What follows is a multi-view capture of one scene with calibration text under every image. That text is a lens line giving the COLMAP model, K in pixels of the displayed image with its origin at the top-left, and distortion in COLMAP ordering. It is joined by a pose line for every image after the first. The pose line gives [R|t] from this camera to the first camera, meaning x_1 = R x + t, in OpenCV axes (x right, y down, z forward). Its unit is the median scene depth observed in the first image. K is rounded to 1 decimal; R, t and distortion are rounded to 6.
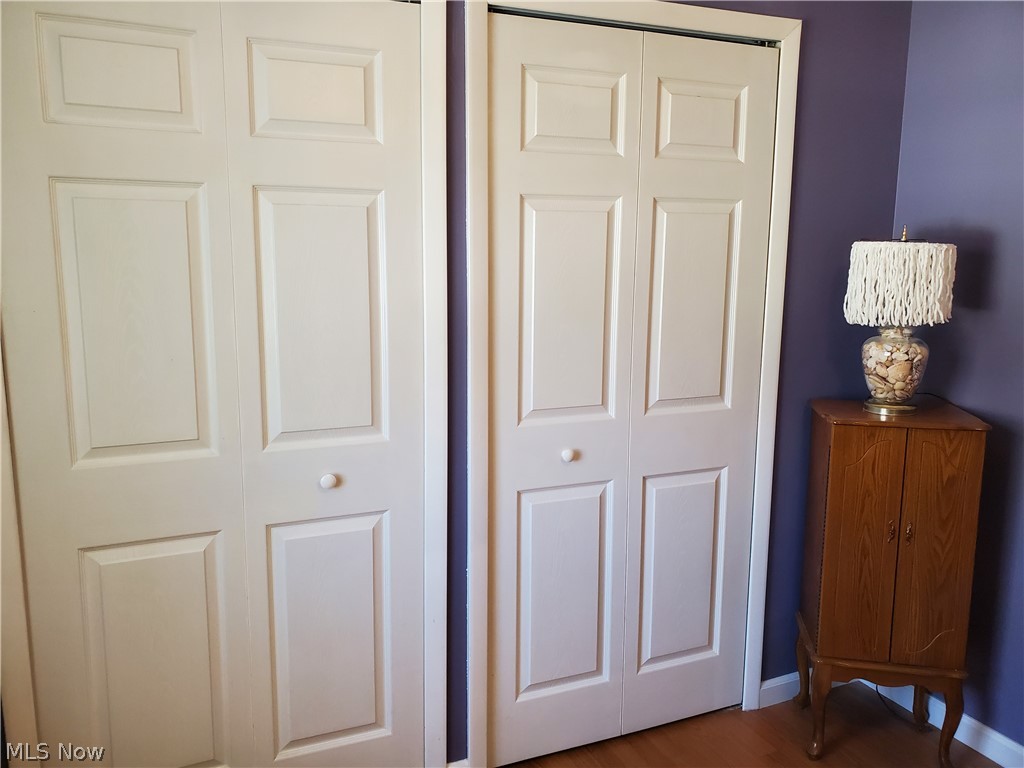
lens RADIAL K [[810.3, 0, 500.9], [0, 810.3, 357.3], [0, 0, 1]] dist [0.027562, -0.013893]
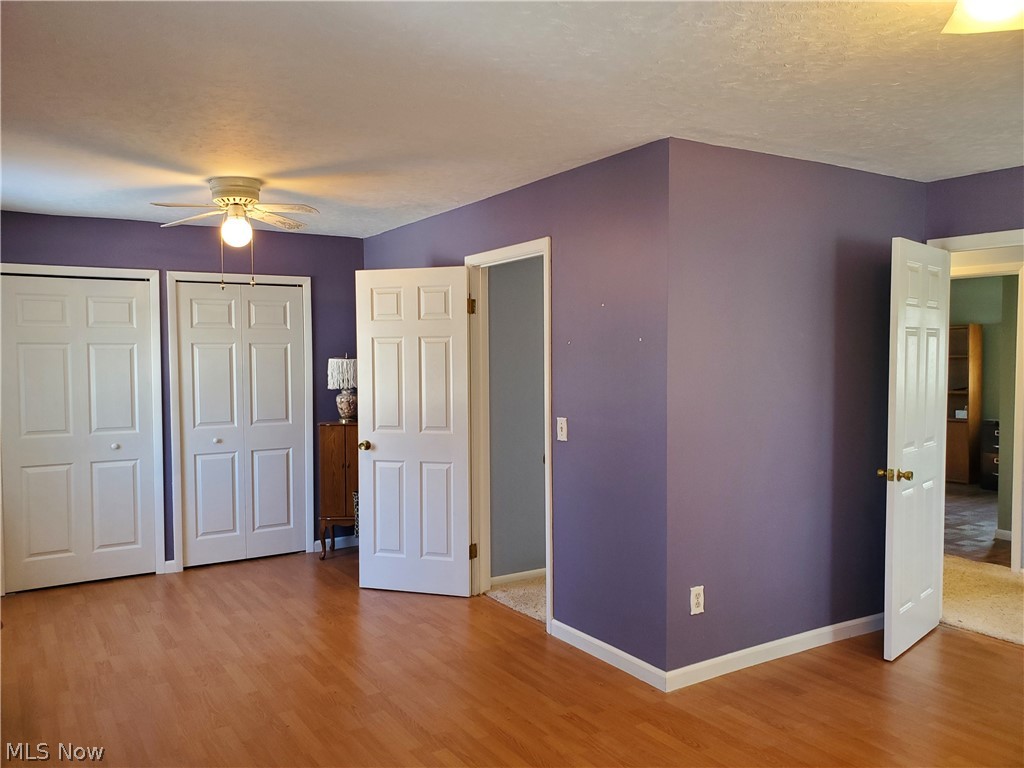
lens RADIAL K [[810.3, 0, 502.7], [0, 810.3, 374.9], [0, 0, 1]] dist [0.027562, -0.013893]
pose [[0.984936, -0.016597, 0.172122, 0.567153], [0.034746, 0.994077, -0.102976, 0.220446], [-0.169393, 0.107406, 0.979678, -1.817067]]
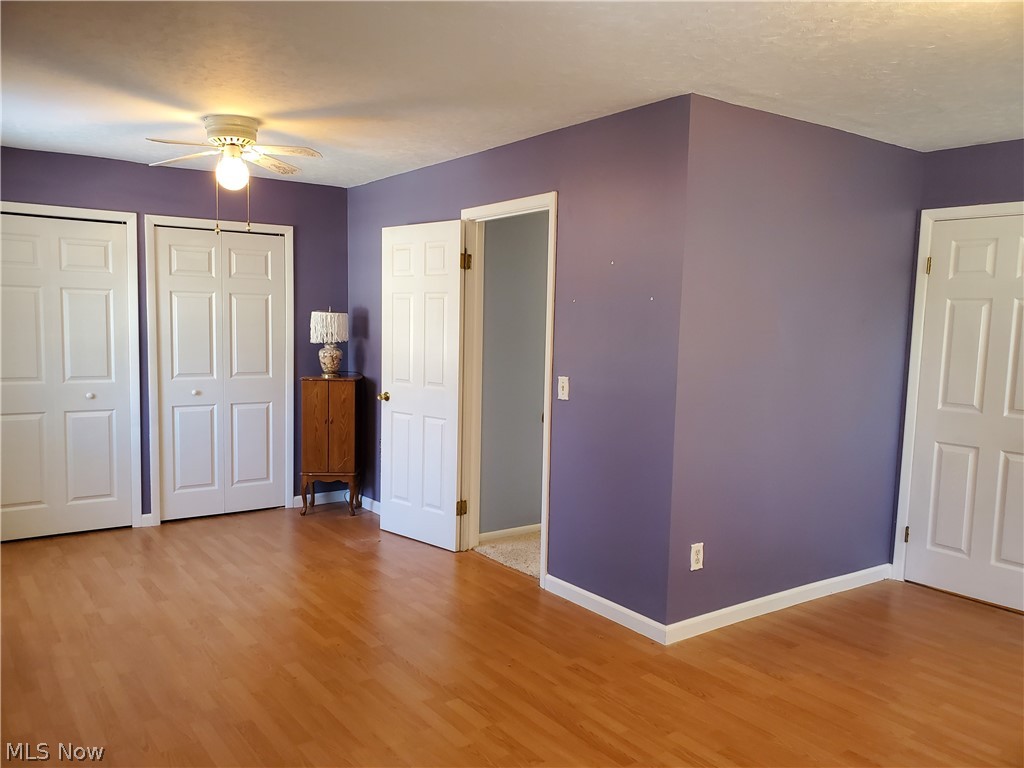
lens RADIAL K [[810.3, 0, 506.7], [0, 810.3, 381.8], [0, 0, 1]] dist [0.027562, -0.013893]
pose [[0.971738, -0.003787, 0.236032, 0.448527], [0.015288, 0.998782, -0.046918, 0.230266], [-0.235567, 0.049201, 0.970612, -1.774053]]
